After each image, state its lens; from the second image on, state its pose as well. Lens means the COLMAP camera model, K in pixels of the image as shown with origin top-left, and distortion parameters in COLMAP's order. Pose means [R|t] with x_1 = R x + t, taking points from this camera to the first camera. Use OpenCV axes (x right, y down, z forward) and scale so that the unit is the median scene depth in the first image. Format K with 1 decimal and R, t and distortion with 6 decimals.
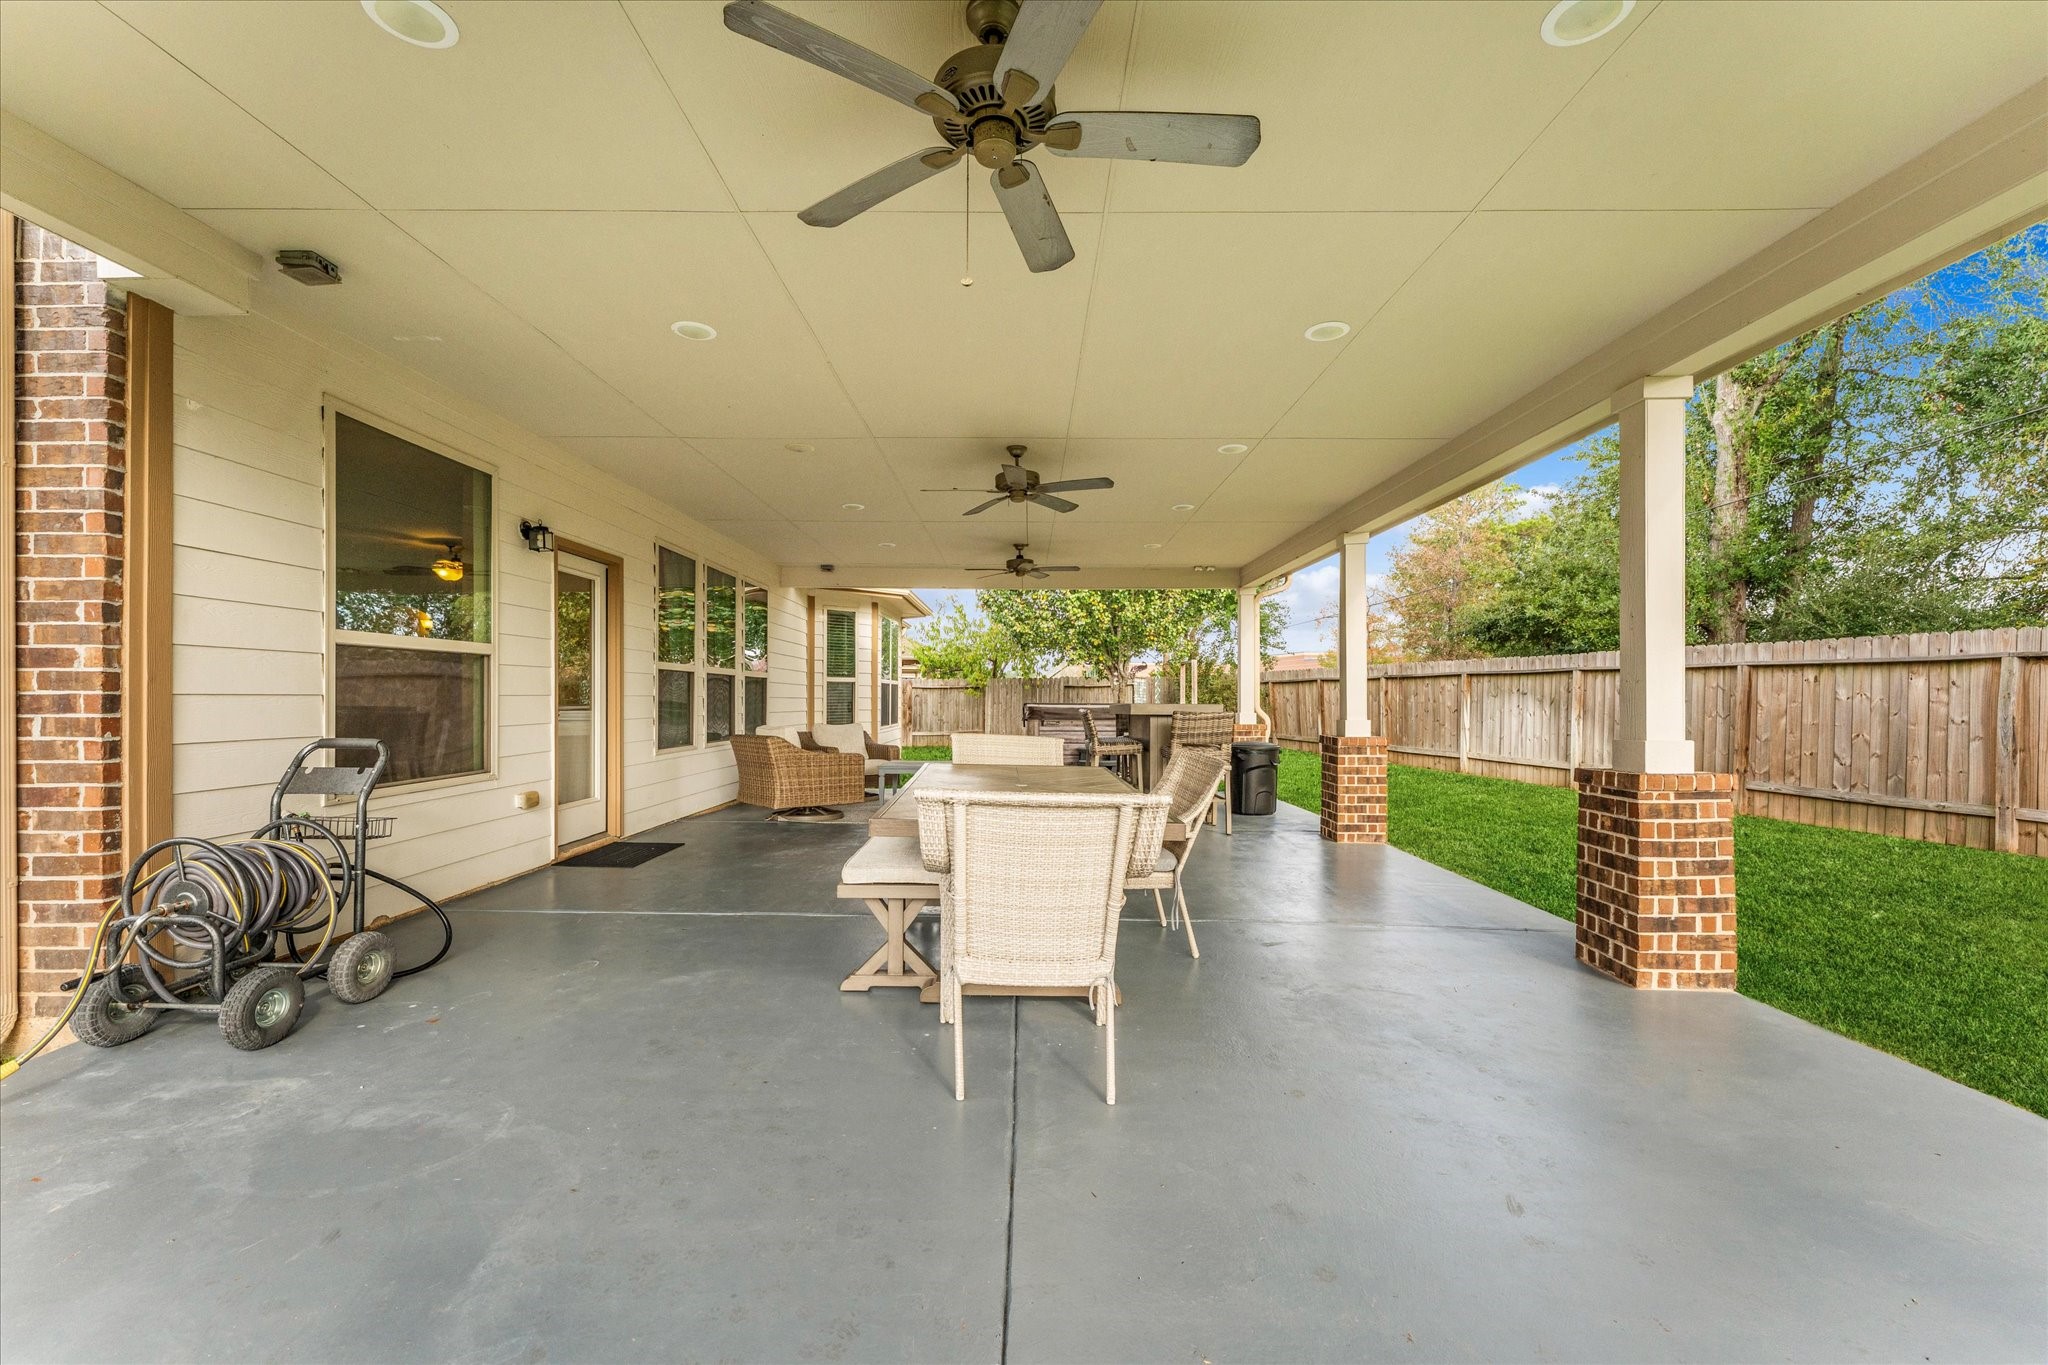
lens RADIAL K [[830.5, 0, 1026.9], [0, 830.5, 690.5], [0, 0, 1]] dist [-0.001751, 0.000276]
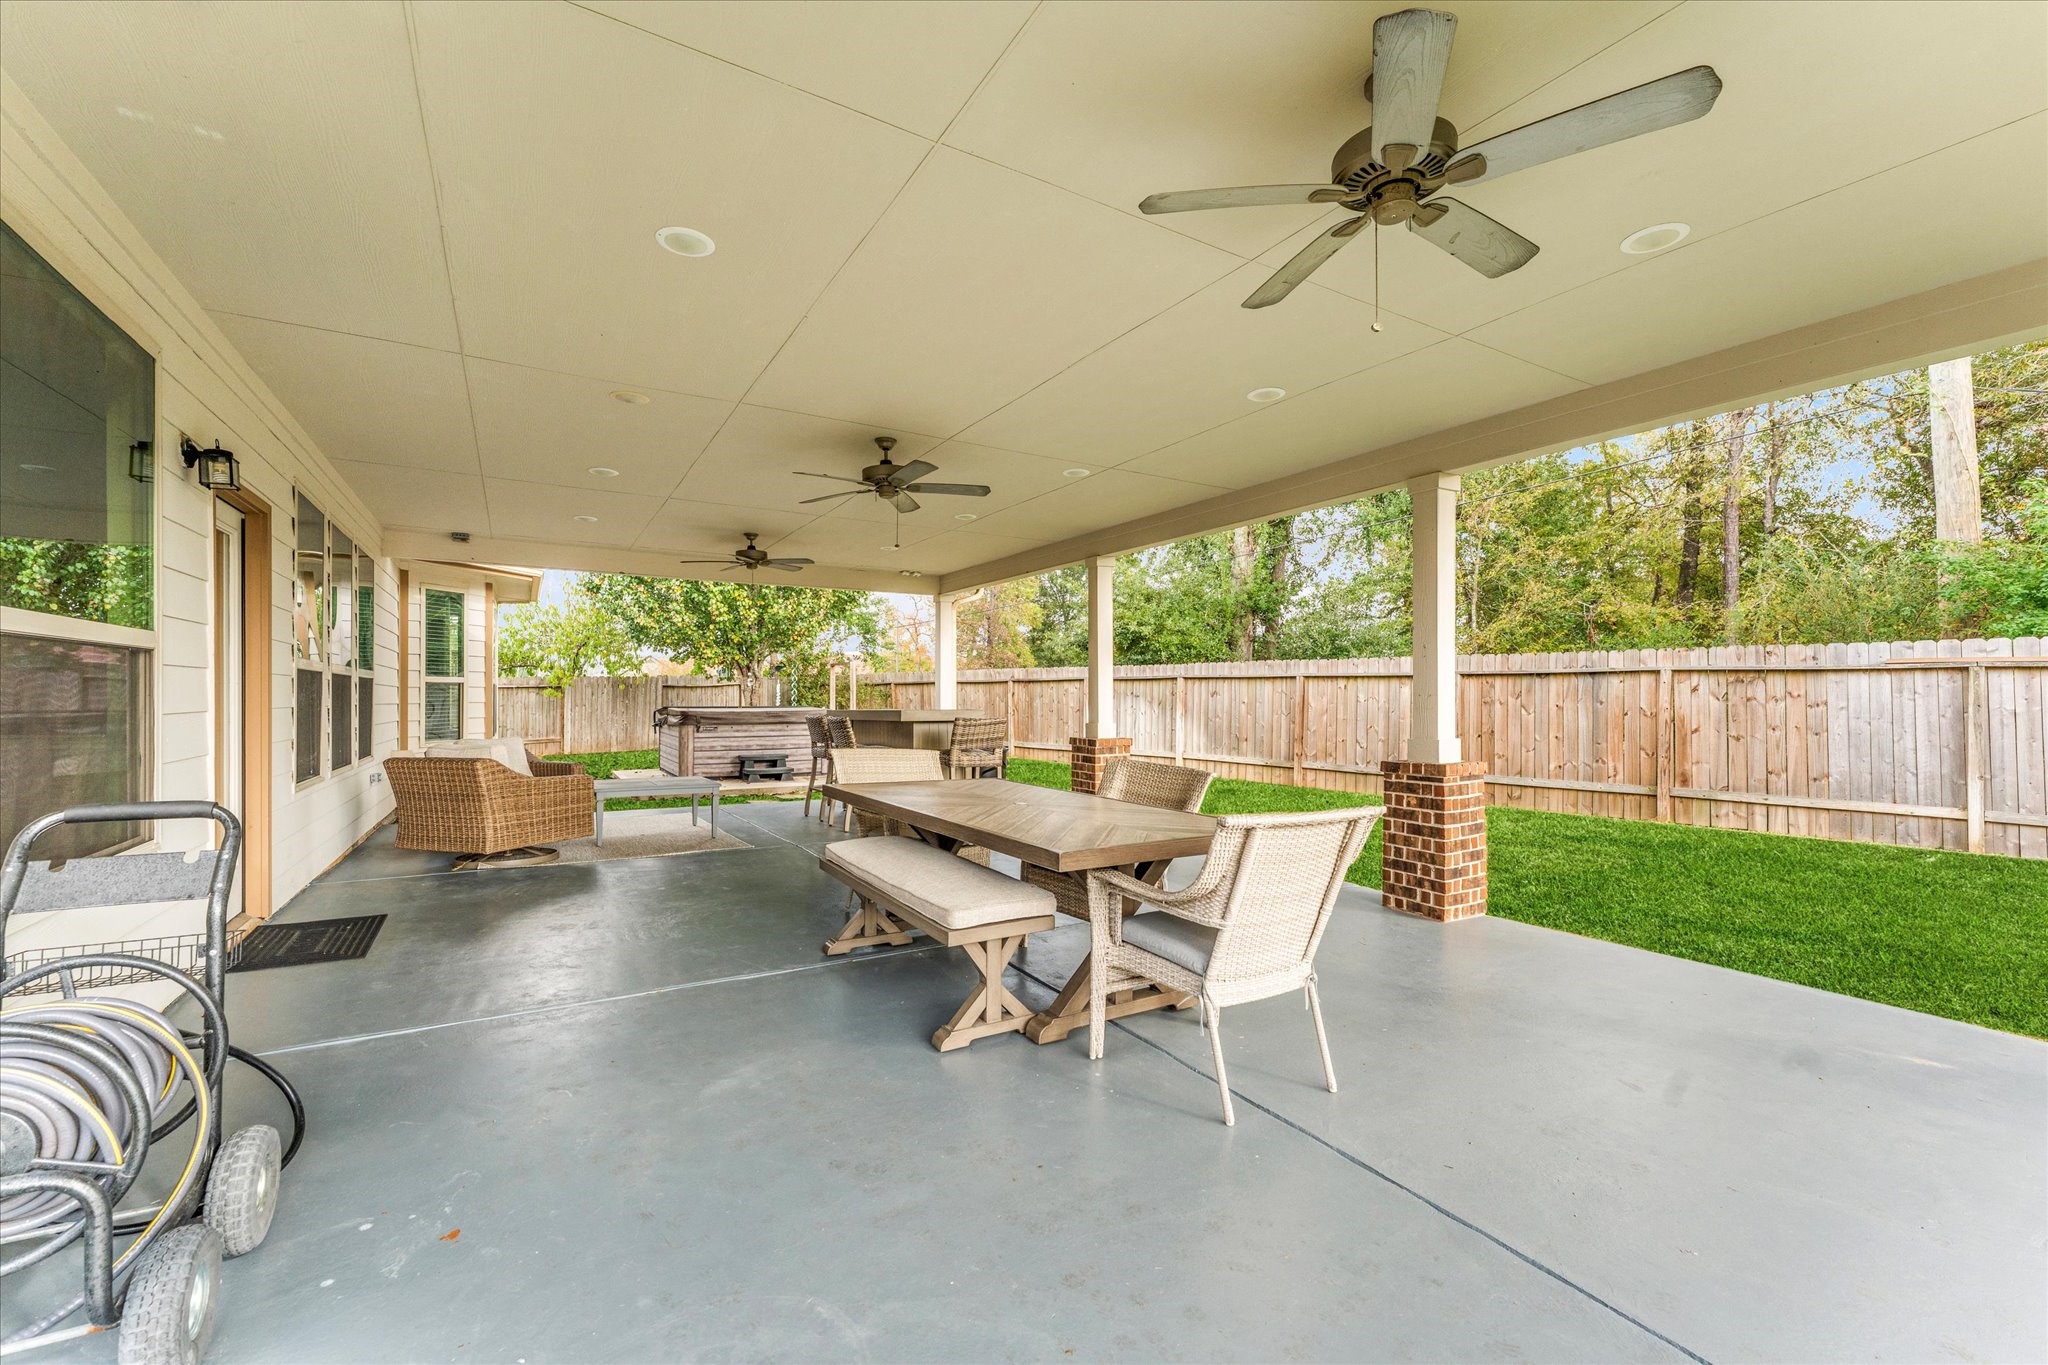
lens RADIAL K [[830.5, 0, 1024.9], [0, 830.5, 691.5], [0, 0, 1]] dist [-0.001751, 0.000276]
pose [[0.857507, 0.001012, 0.514472, -0.278976], [-0.003063, 0.999990, 0.003137, -0.010634], [-0.514464, -0.004266, 0.857501, 0.094432]]
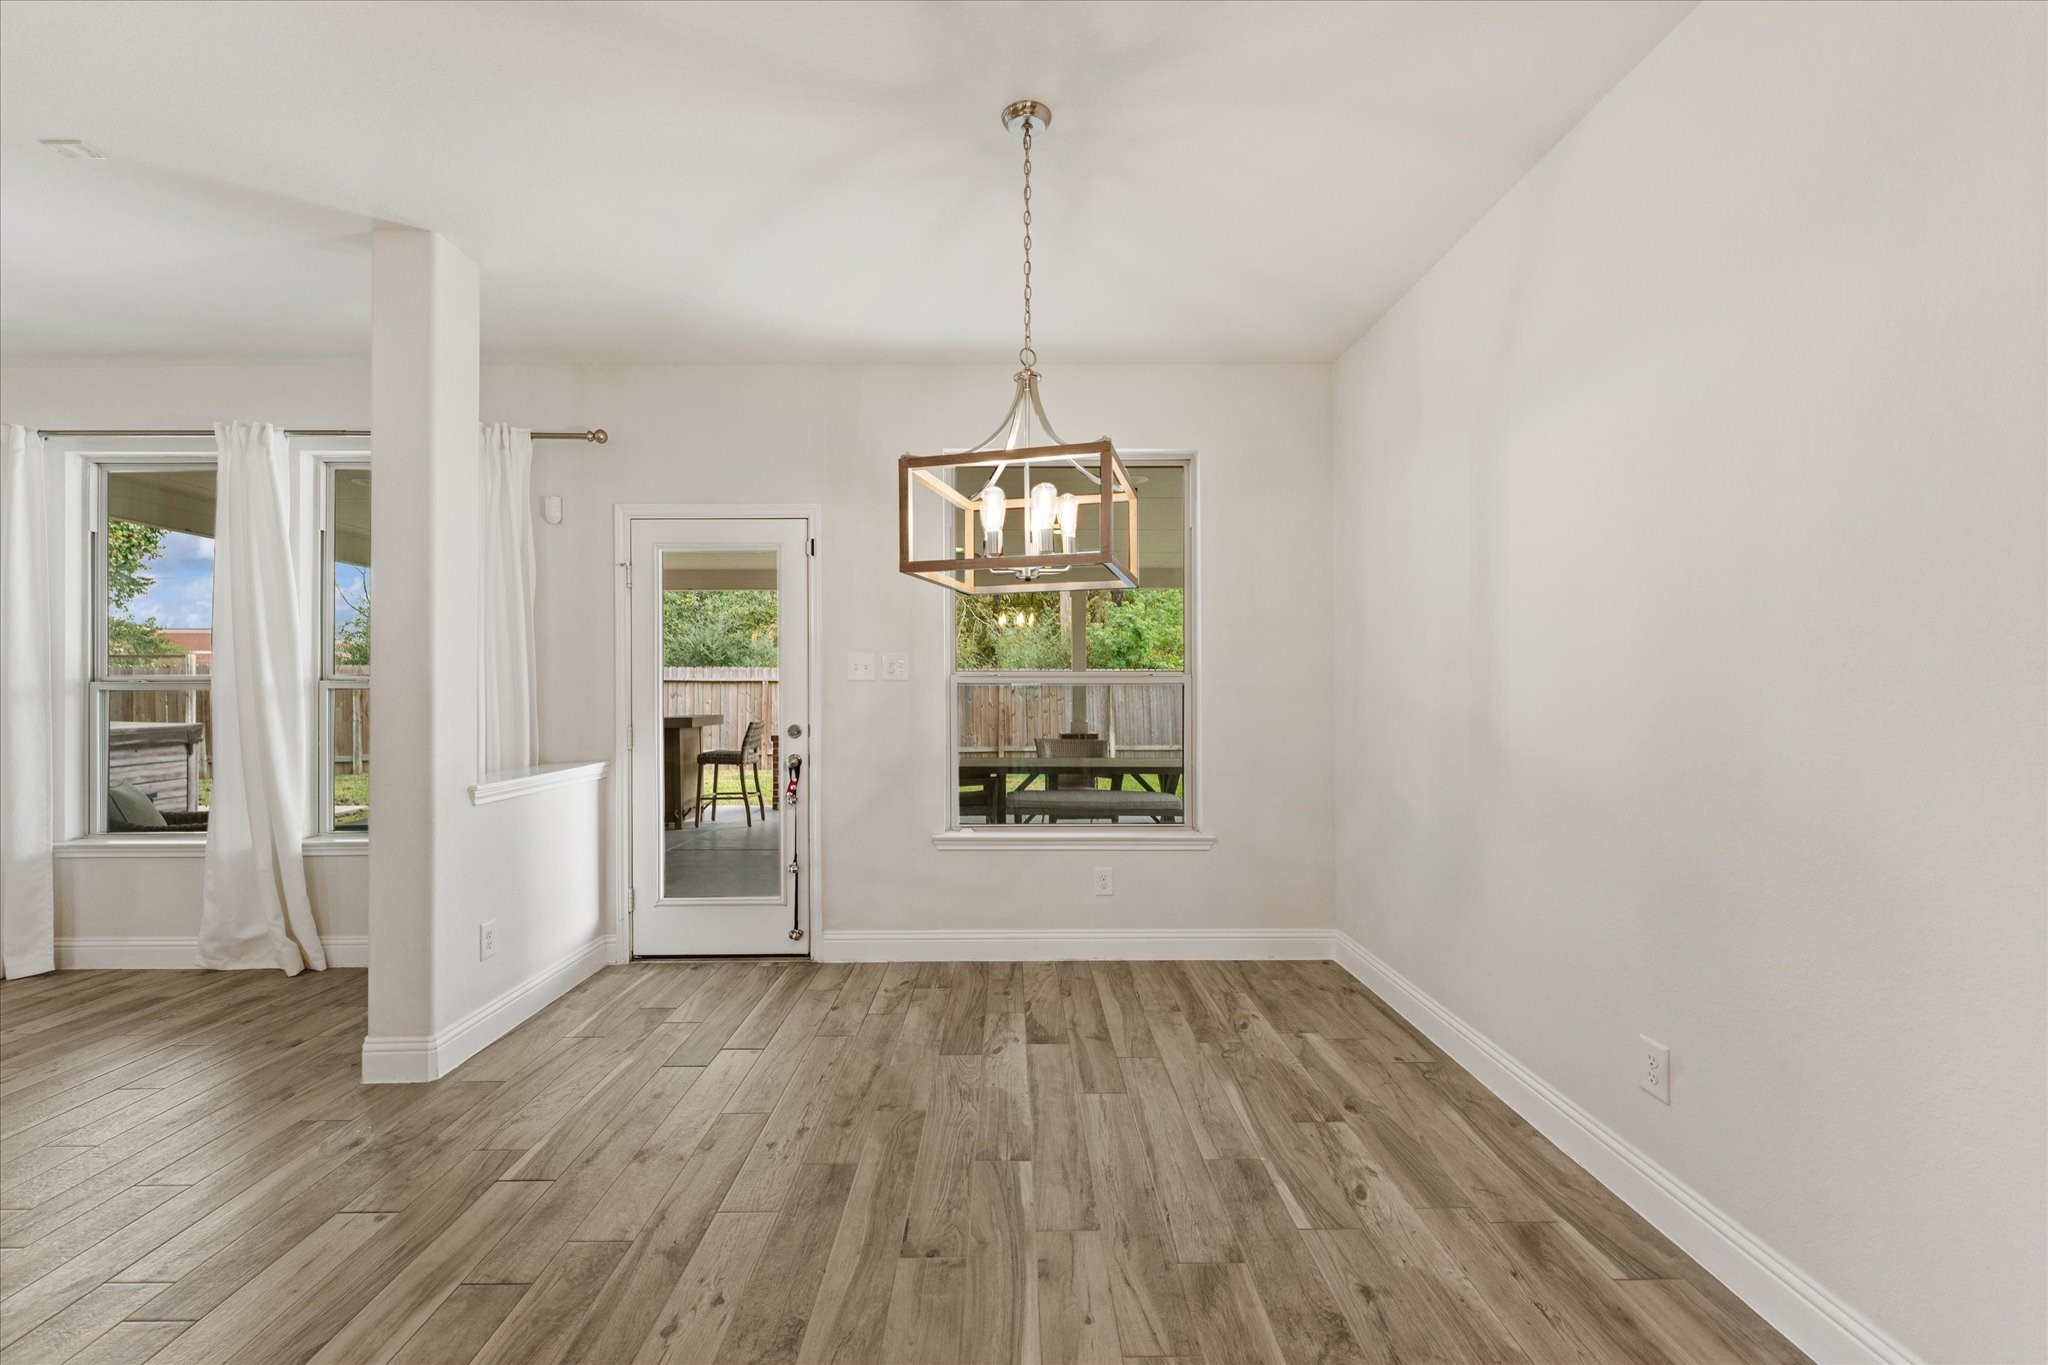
lens RADIAL K [[830.5, 0, 1028.3], [0, 830.5, 697.2], [0, 0, 1]] dist [-0.001751, 0.000276]
pose [[-0.017010, -0.000256, 0.999855, -1.056731], [-0.000535, 1.000000, 0.000247, 0.001826], [-0.999855, -0.000531, -0.017010, 0.652989]]
